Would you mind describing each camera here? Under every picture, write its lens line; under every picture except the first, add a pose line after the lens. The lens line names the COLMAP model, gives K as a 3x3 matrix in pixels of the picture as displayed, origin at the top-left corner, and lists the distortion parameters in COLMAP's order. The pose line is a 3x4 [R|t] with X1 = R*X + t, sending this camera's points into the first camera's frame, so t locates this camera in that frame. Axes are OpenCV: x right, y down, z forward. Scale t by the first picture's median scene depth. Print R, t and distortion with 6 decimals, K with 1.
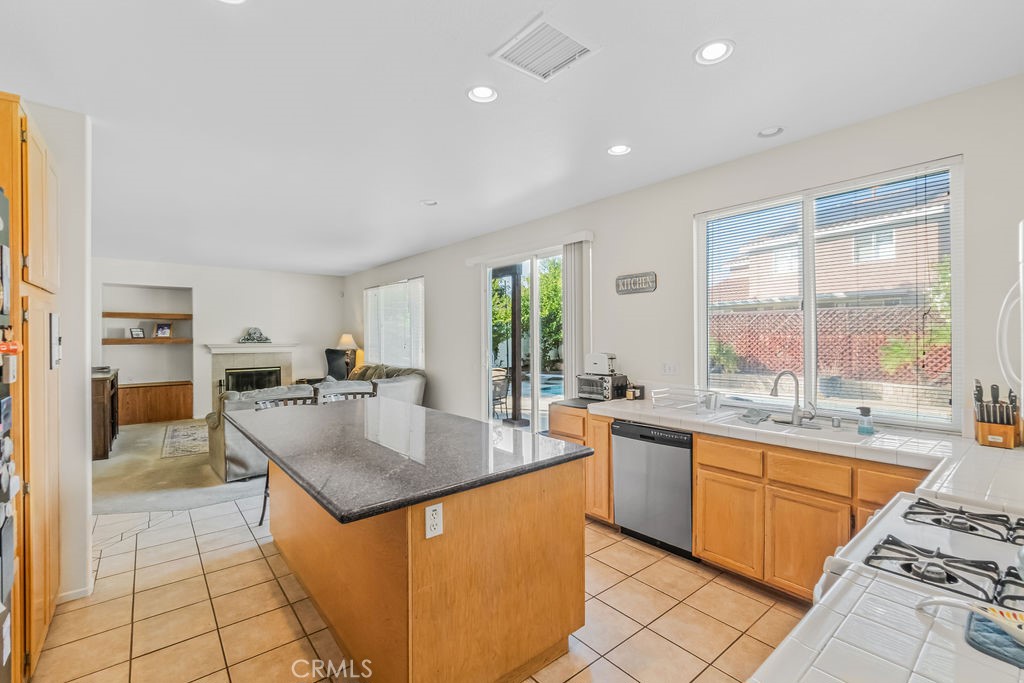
lens RADIAL K [[448.5, 0, 510.3], [0, 448.5, 336.1], [0, 0, 1]] dist [-0.002993, -0.000333]
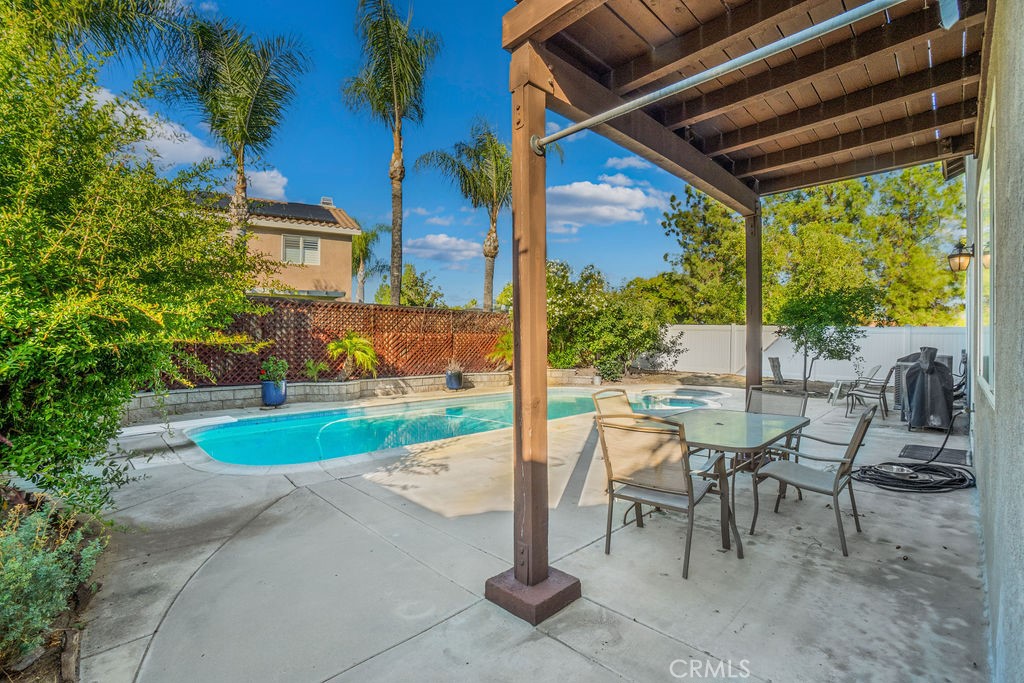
lens RADIAL K [[448.5, 0, 510.3], [0, 448.5, 336.1], [0, 0, 1]] dist [-0.002993, -0.000333]
pose [[-0.085088, 0.020615, 0.996160, -1.133984], [-0.003517, 0.999773, -0.020991, 0.077500], [-0.996367, -0.005290, -0.084997, 2.827671]]
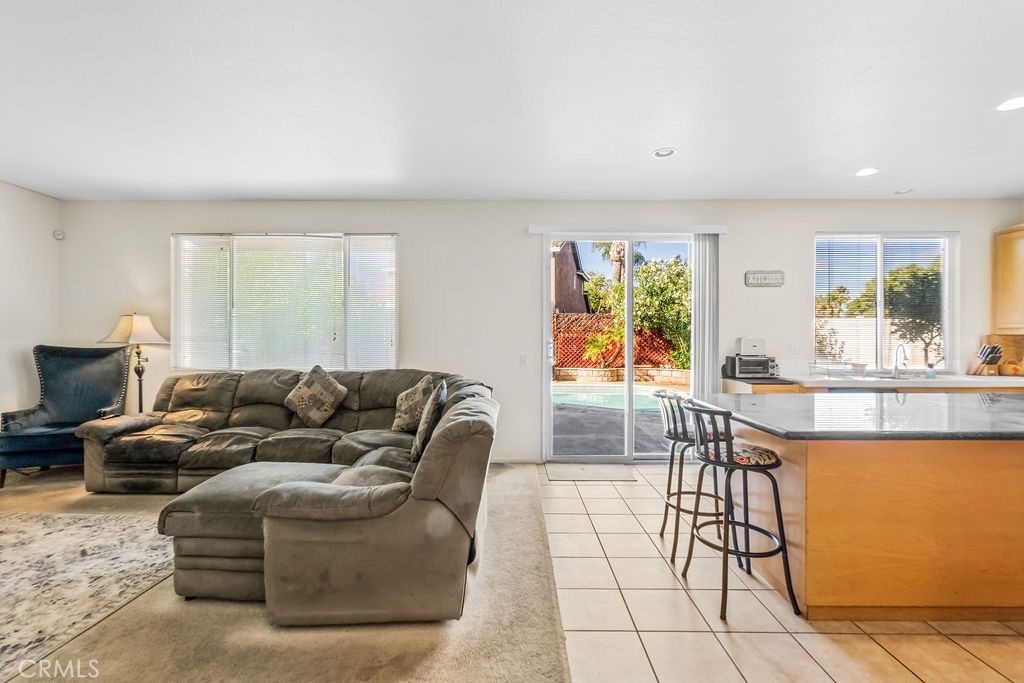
lens RADIAL K [[448.5, 0, 510.3], [0, 448.5, 336.1], [0, 0, 1]] dist [-0.002993, -0.000333]
pose [[0.639822, 0.009695, 0.768462, -1.064866], [-0.004091, 0.999949, -0.009210, 0.049035], [-0.768512, 0.002749, 0.639829, 0.749793]]
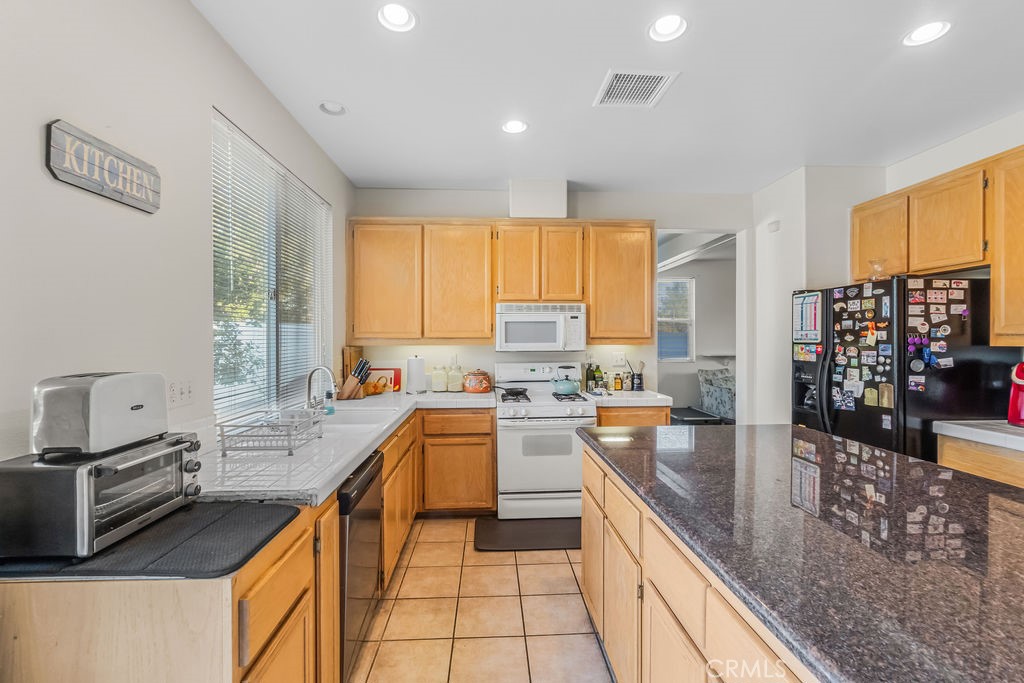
lens RADIAL K [[453.1, 0, 512.0], [0, 453.1, 341.5], [0, 0, 1]] dist [0.001879, 0.000030]
pose [[-0.806586, 0.002857, 0.591110, -0.191971], [0.007736, 0.999954, 0.005722, 0.017713], [-0.591066, 0.009188, -0.806571, 1.094054]]
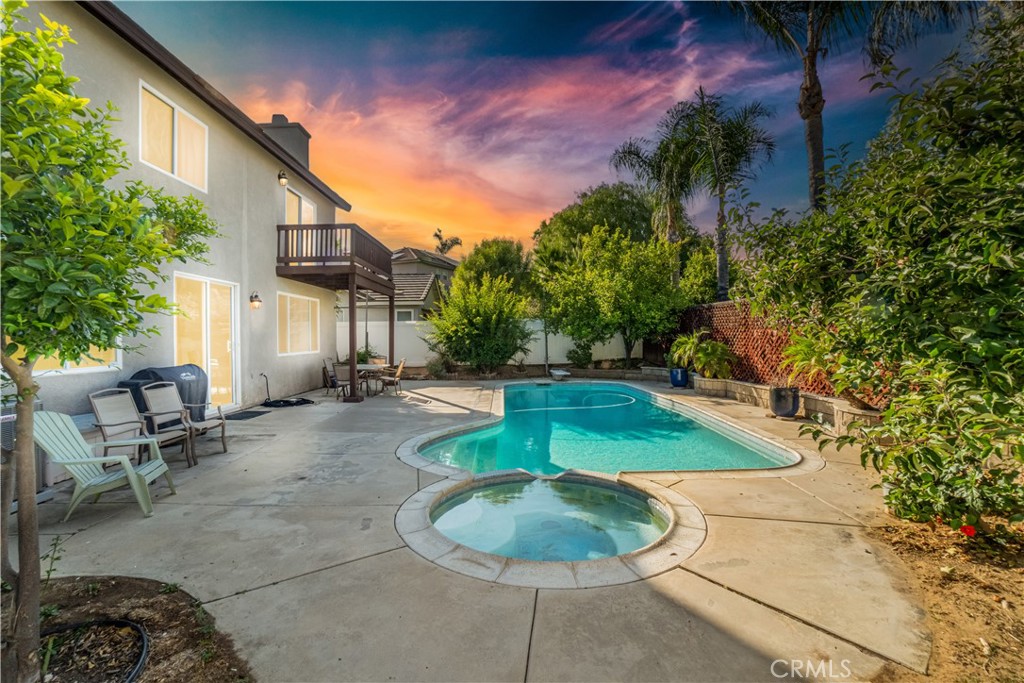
lens RADIAL K [[453.7, 0, 509.0], [0, 453.7, 341.1], [0, 0, 1]] dist [-0.062349, 0.022069]
pose [[0.782935, 0.006758, -0.622067, 2.371723], [0.002355, 0.999902, 0.013827, 0.019987], [0.622099, -0.012291, 0.782842, 0.574407]]
